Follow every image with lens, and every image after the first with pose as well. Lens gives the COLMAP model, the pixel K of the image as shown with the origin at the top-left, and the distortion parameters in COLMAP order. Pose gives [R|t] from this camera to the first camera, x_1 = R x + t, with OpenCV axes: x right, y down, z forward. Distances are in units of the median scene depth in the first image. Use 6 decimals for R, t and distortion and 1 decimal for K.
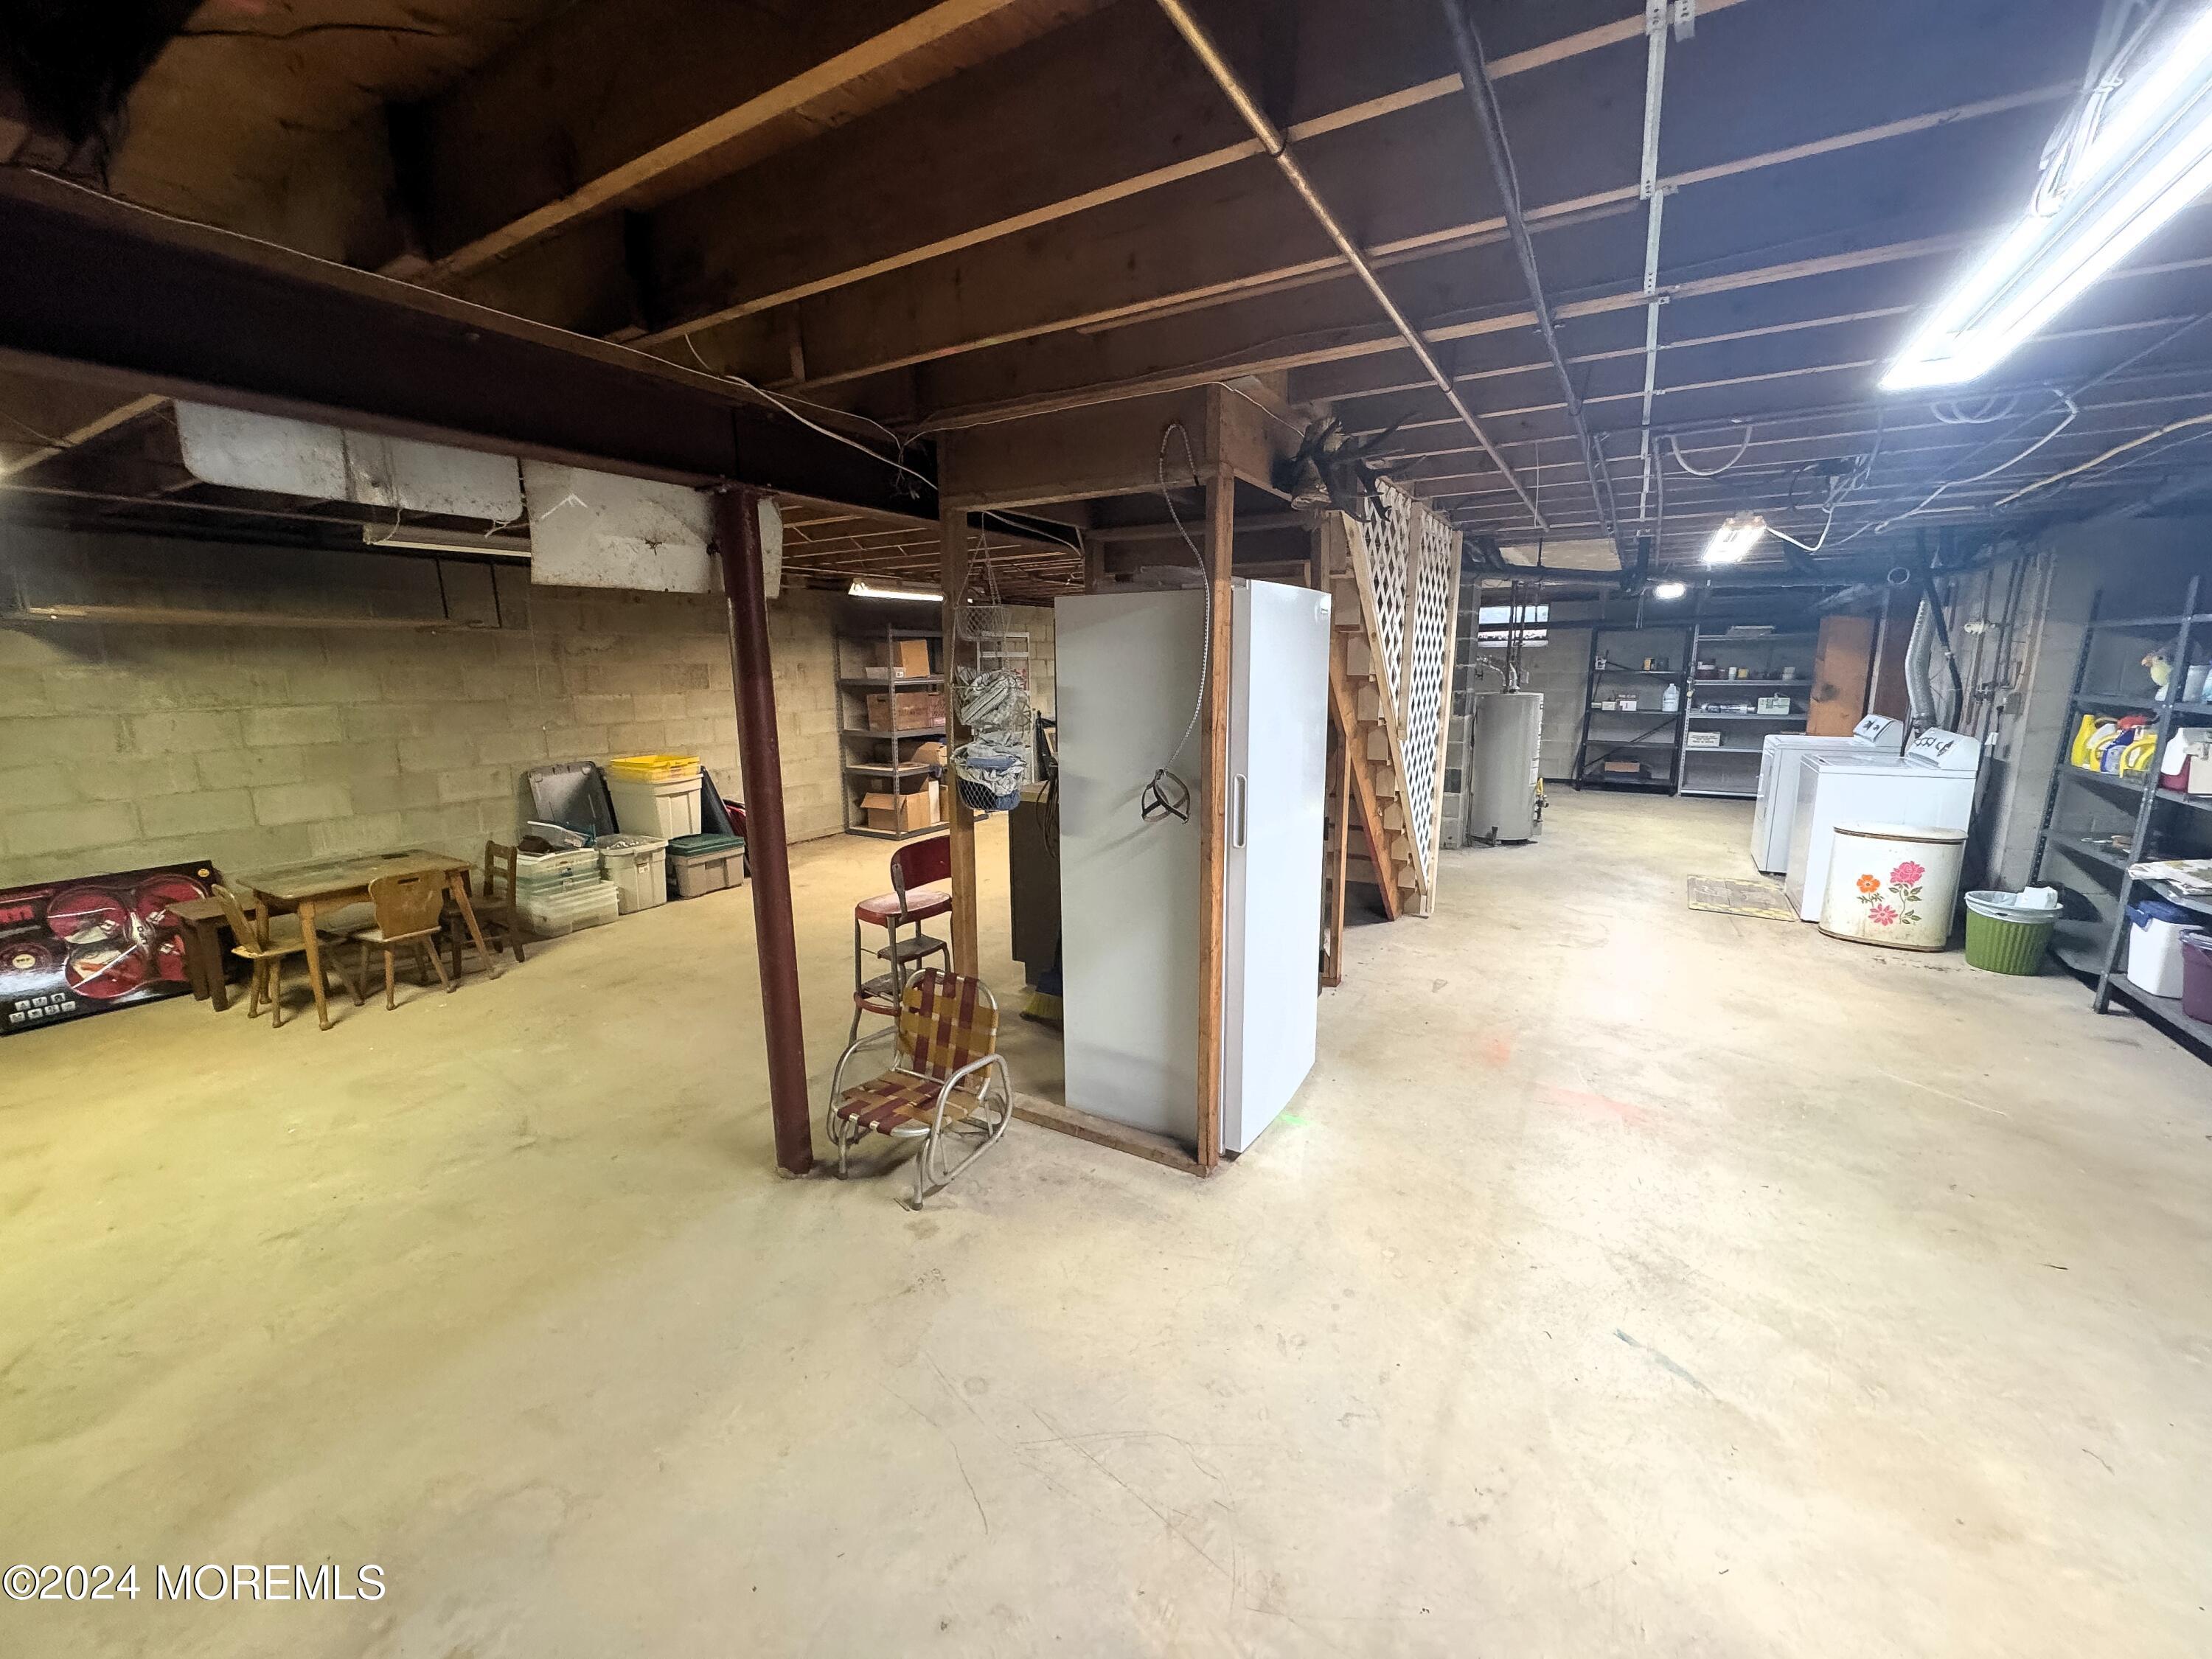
lens RADIAL K [[881.0, 0, 1110.4], [0, 881.0, 821.3], [0, 0, 1]] dist [-0.000662, -0.000037]
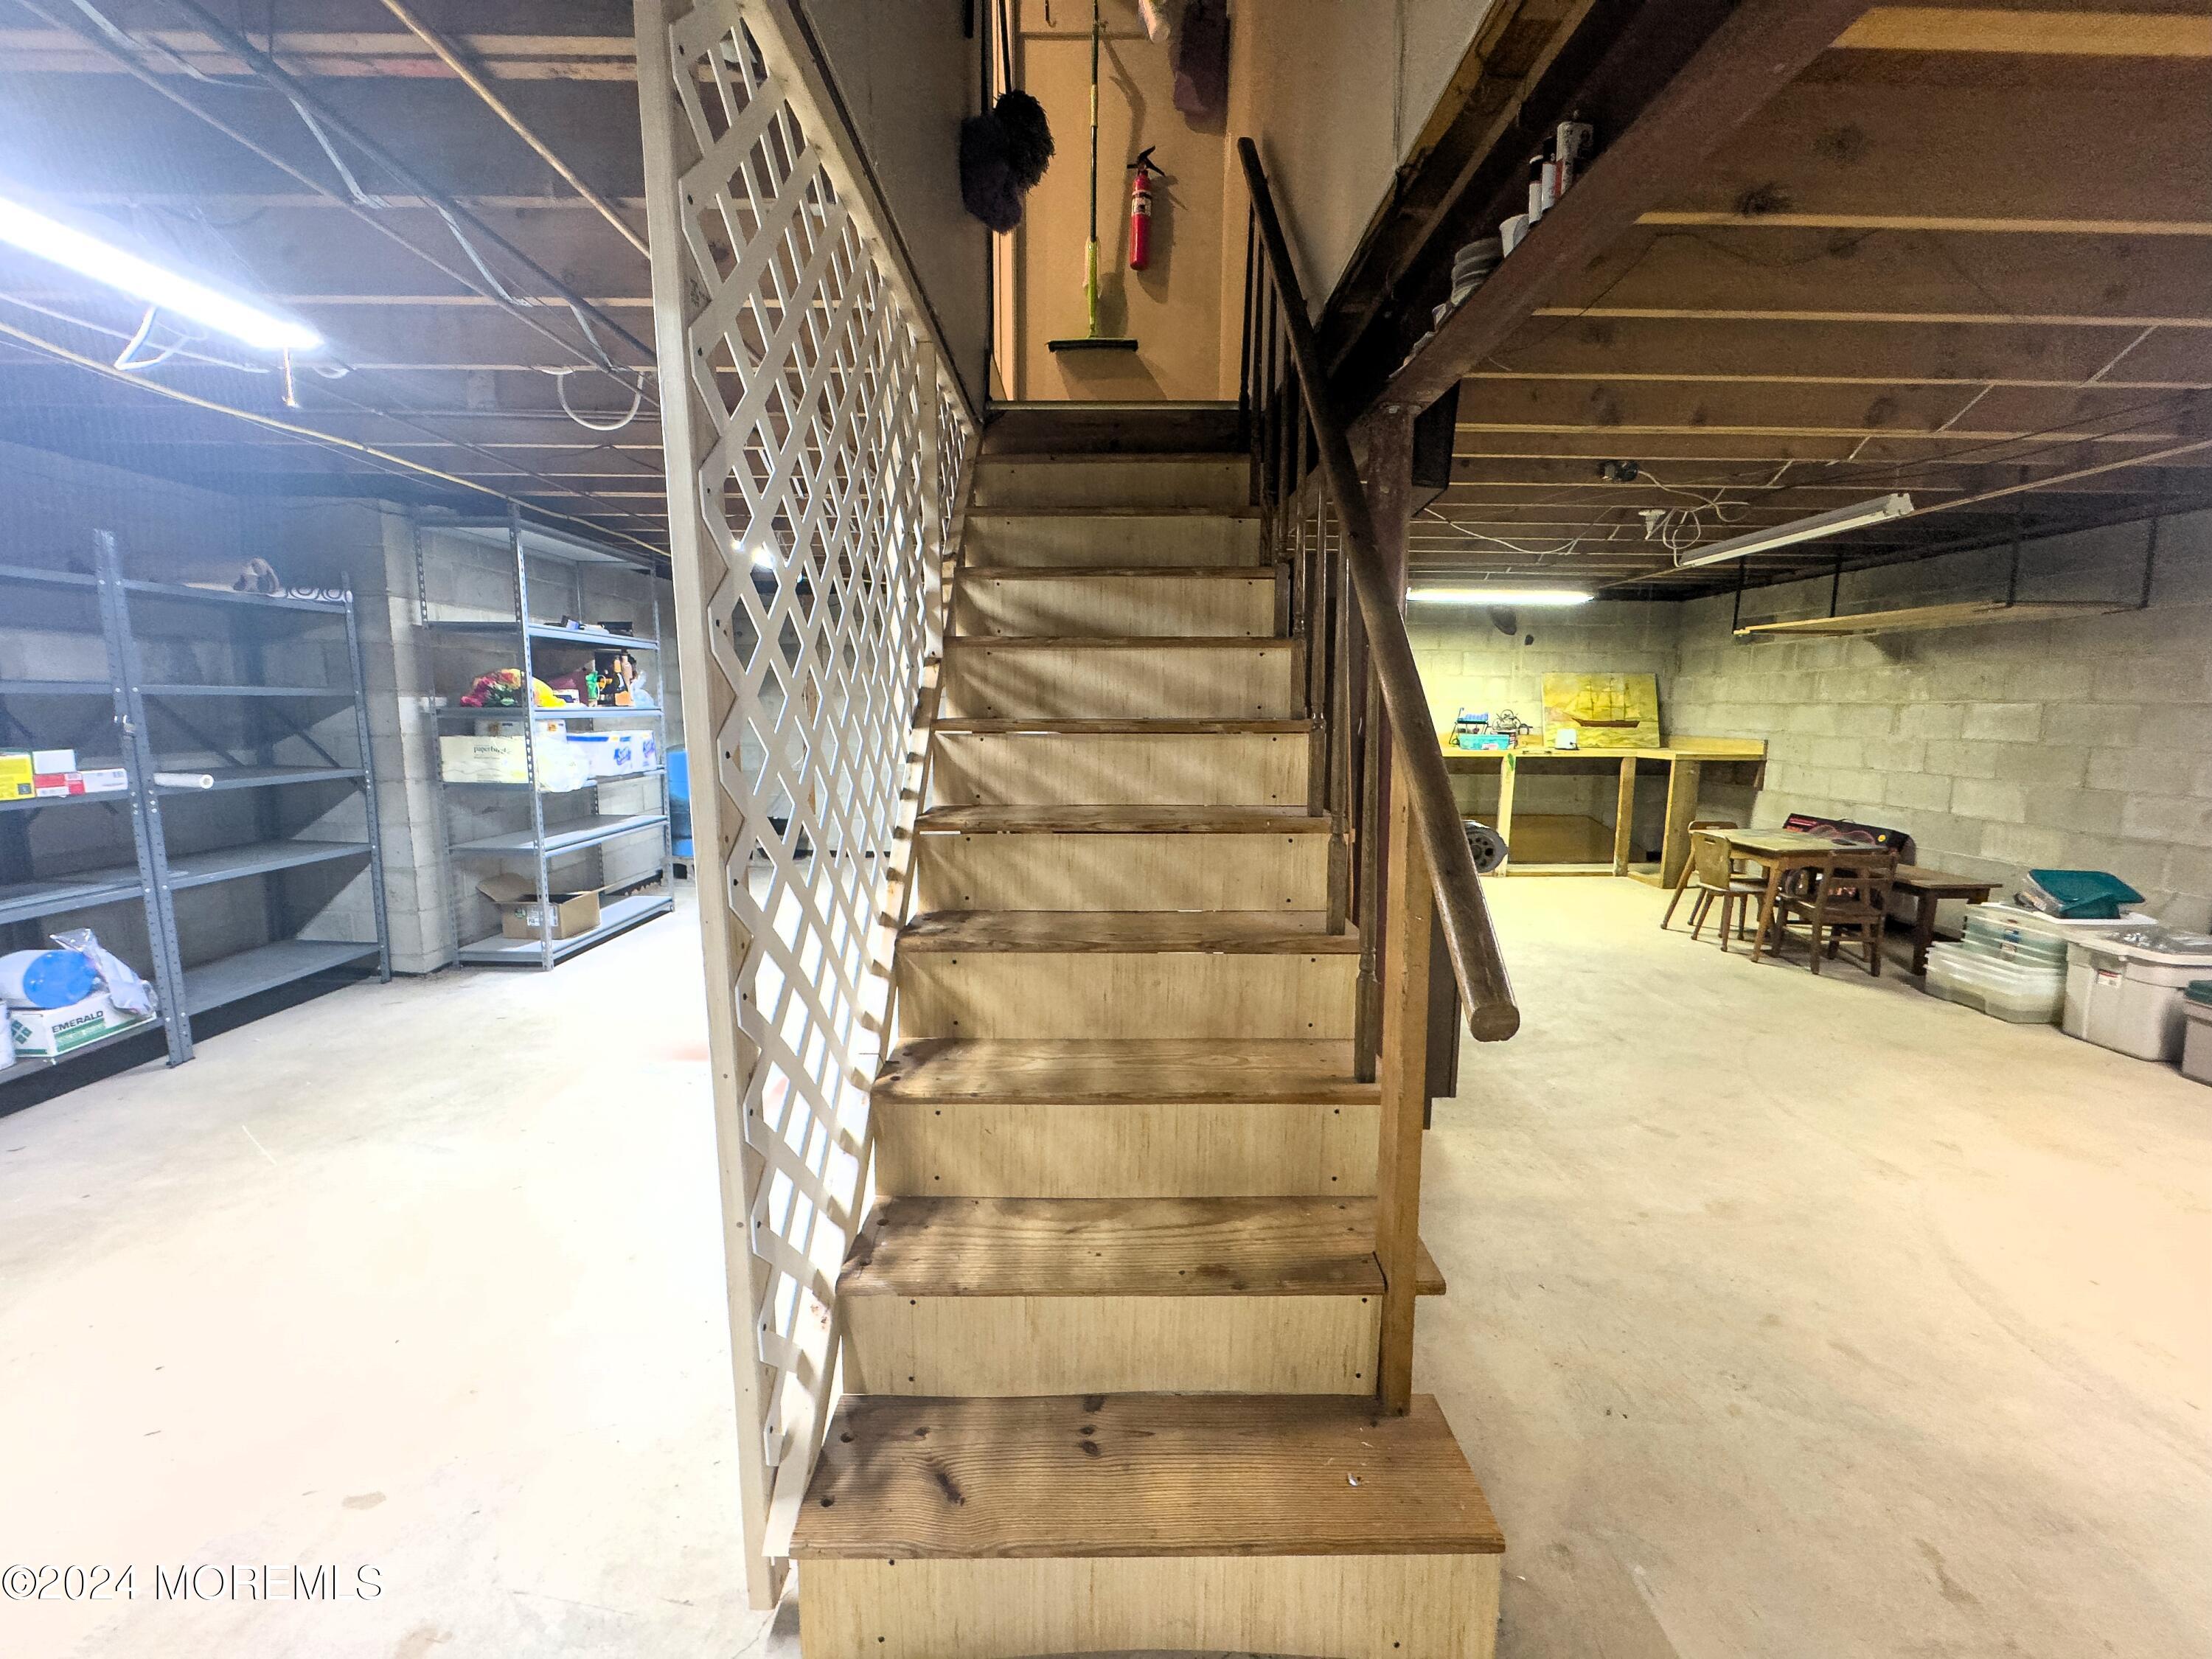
lens RADIAL K [[881.0, 0, 1110.4], [0, 881.0, 821.3], [0, 0, 1]] dist [-0.000662, -0.000037]
pose [[-0.858348, 0.070297, -0.508229, 0.430175], [-0.090999, 0.954005, 0.285644, -0.191002], [0.504934, 0.291431, -0.812472, 1.311218]]
